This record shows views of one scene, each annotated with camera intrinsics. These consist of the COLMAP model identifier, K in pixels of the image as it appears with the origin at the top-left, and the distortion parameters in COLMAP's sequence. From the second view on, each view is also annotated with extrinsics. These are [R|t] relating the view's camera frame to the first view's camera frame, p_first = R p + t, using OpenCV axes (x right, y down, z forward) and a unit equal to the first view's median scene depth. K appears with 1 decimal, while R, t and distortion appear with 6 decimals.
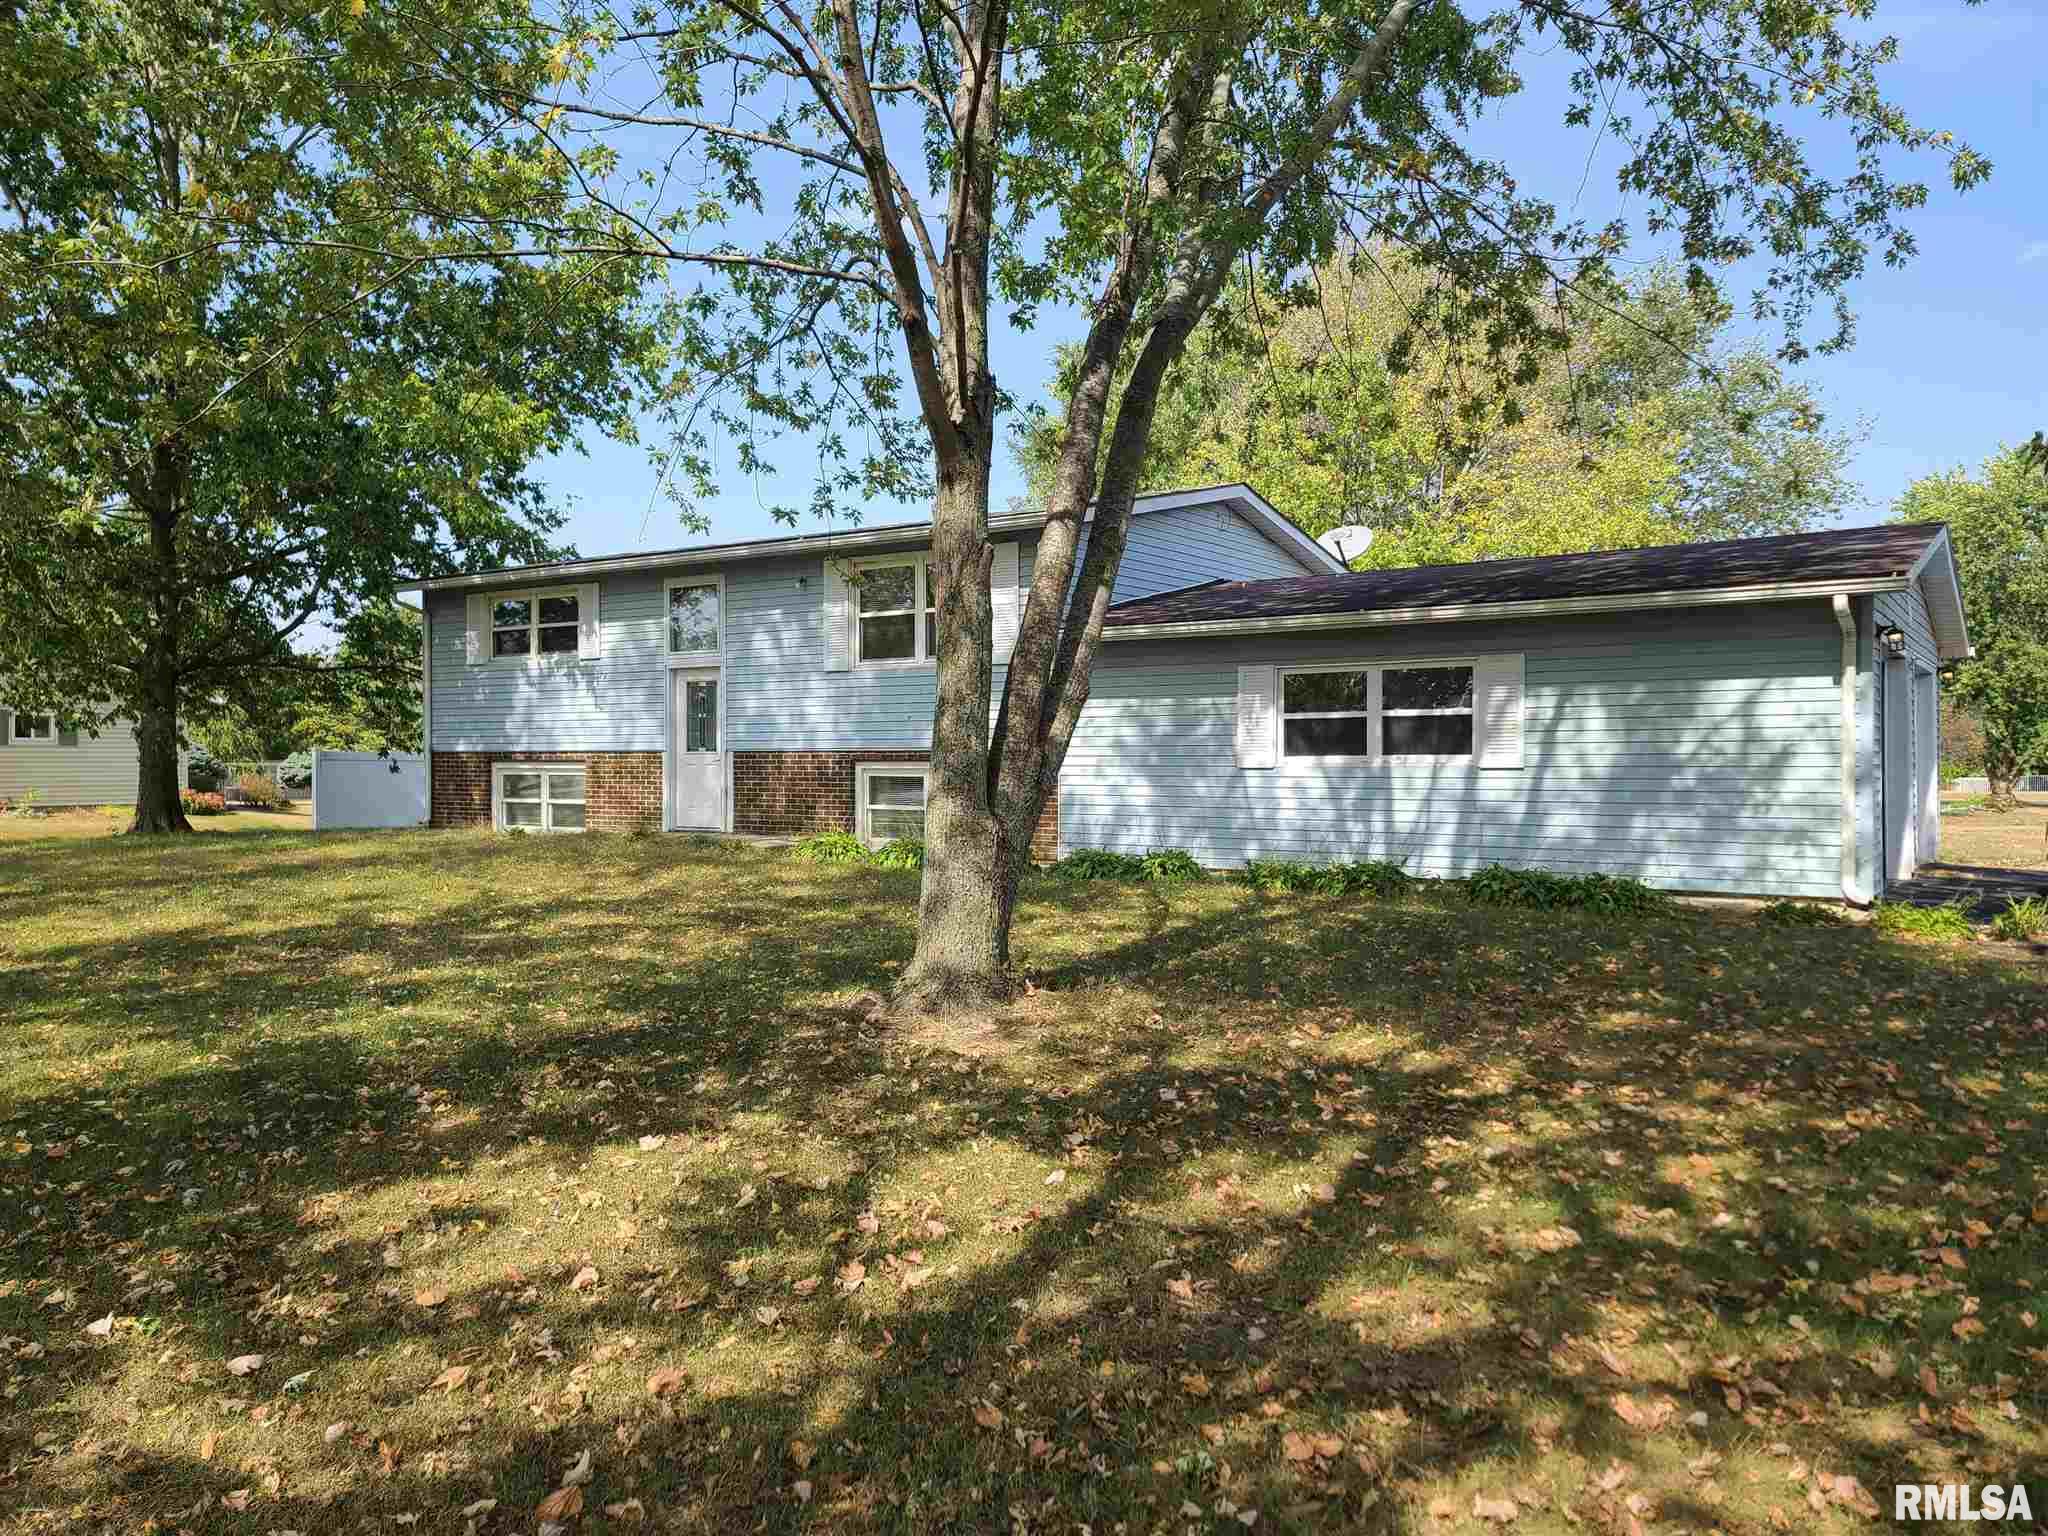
lens RADIAL K [[1456.8, 0, 1100.3], [0, 1456.8, 775.4], [0, 0, 1]] dist [0.083859, -0.050116]
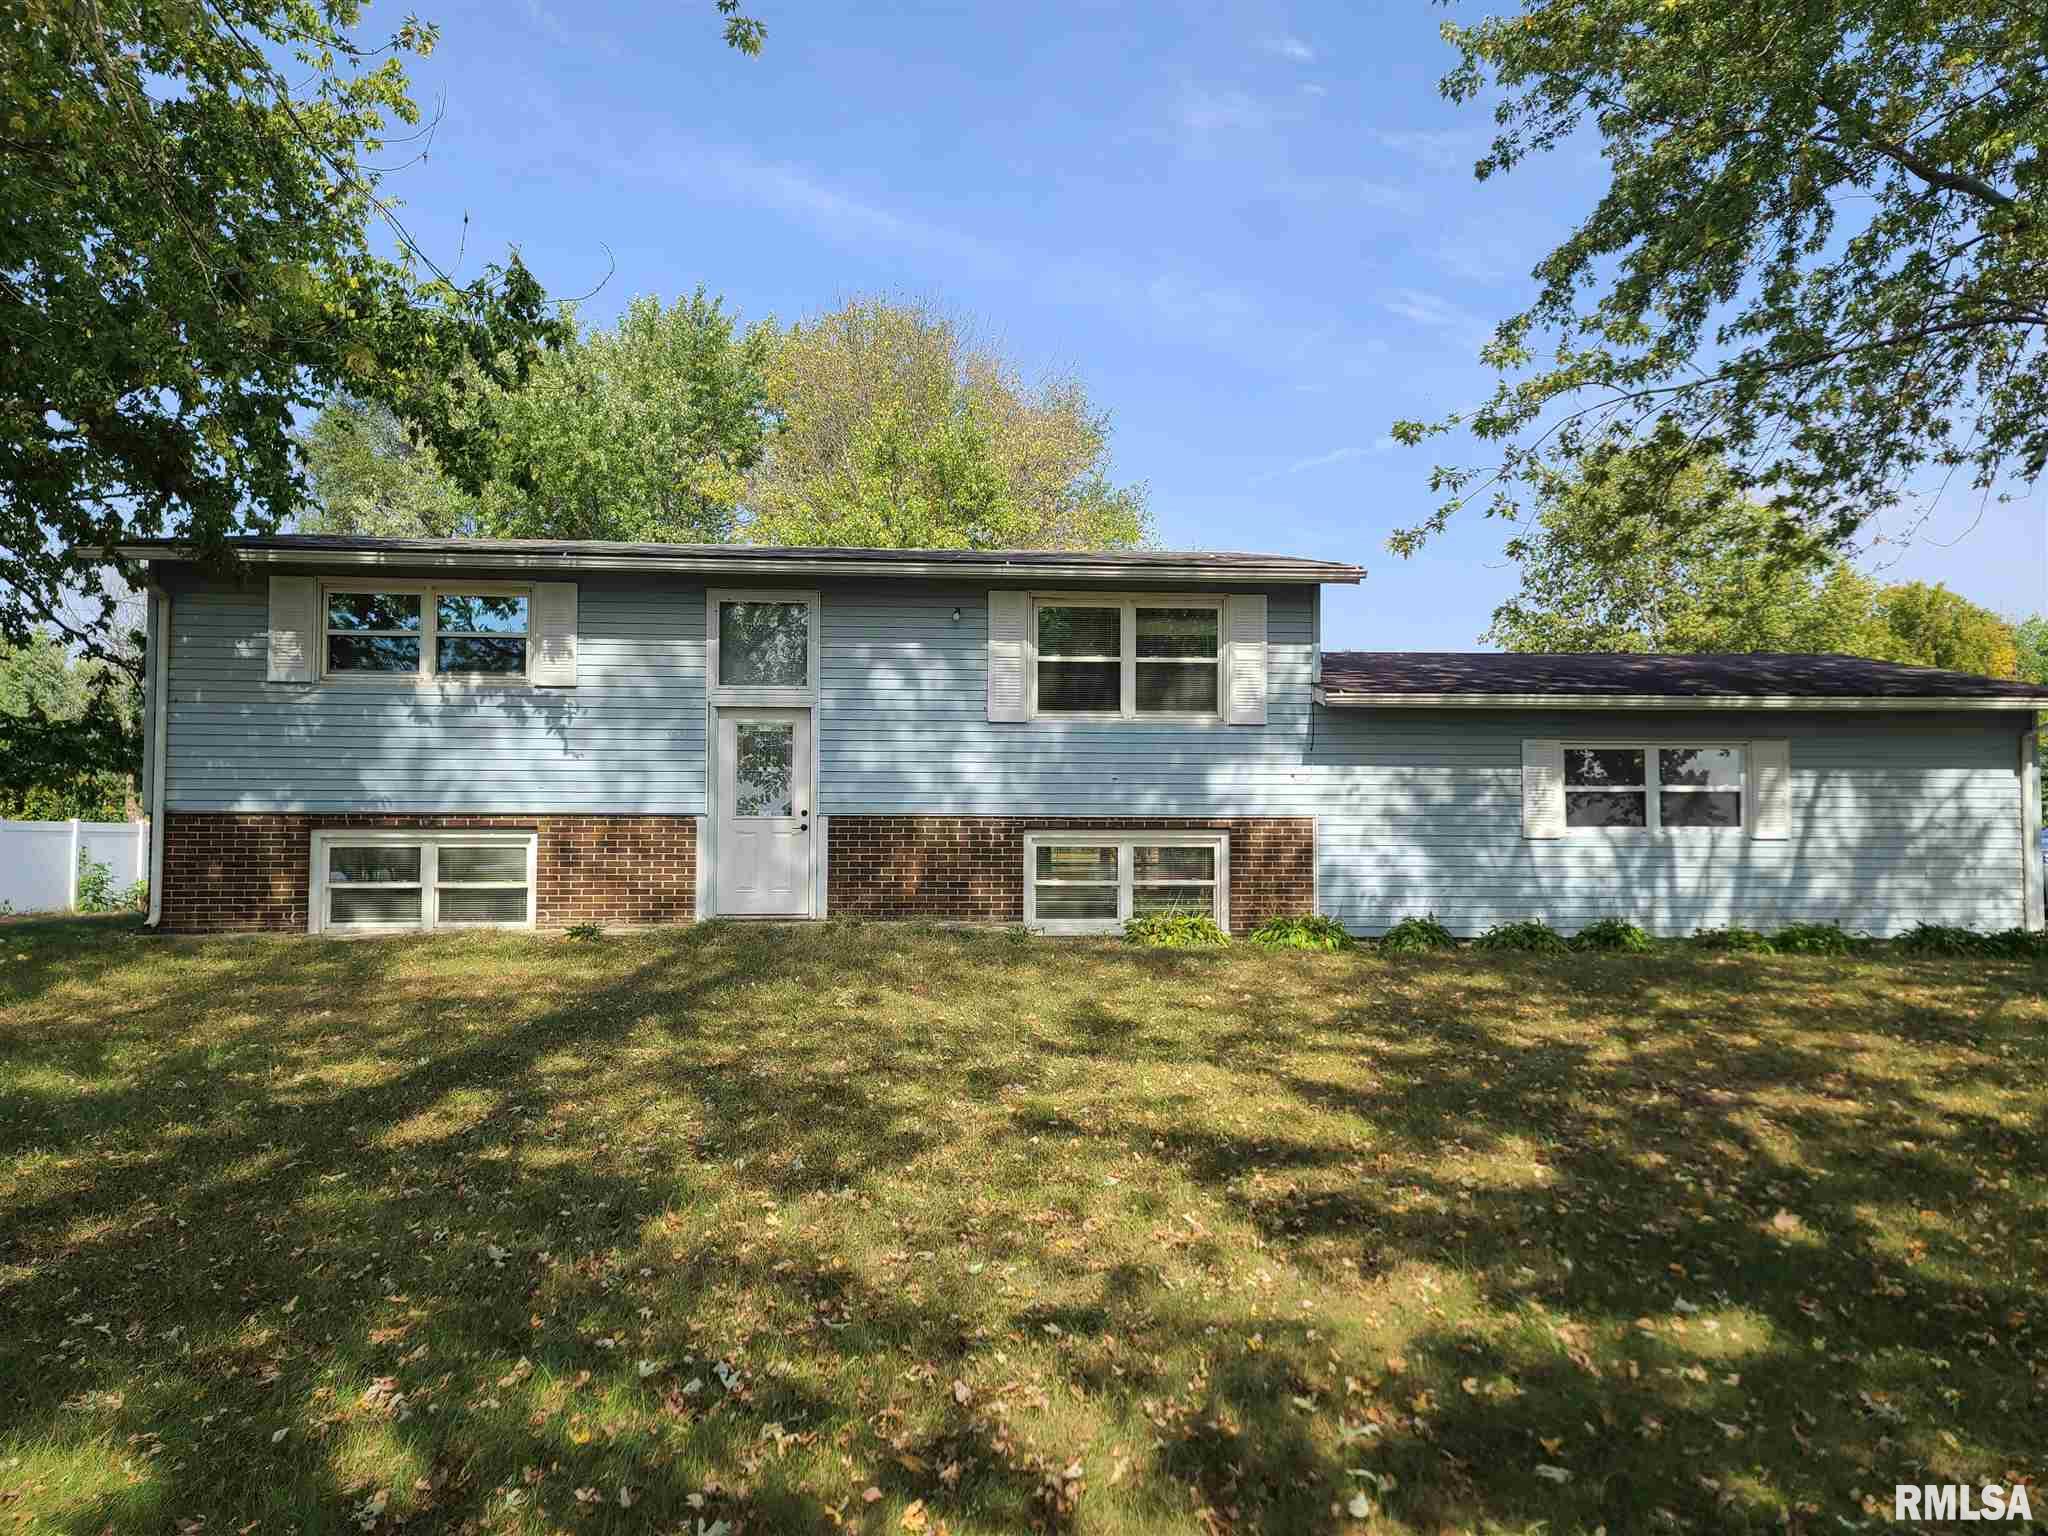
lens RADIAL K [[1456.8, 0, 1100.3], [0, 1456.8, 775.4], [0, 0, 1]] dist [0.083859, -0.050116]
pose [[0.794416, 0.025844, 0.606824, -0.795010], [0.002240, 0.998963, -0.045476, -0.002834], [-0.607370, 0.037486, 0.793534, 0.369905]]
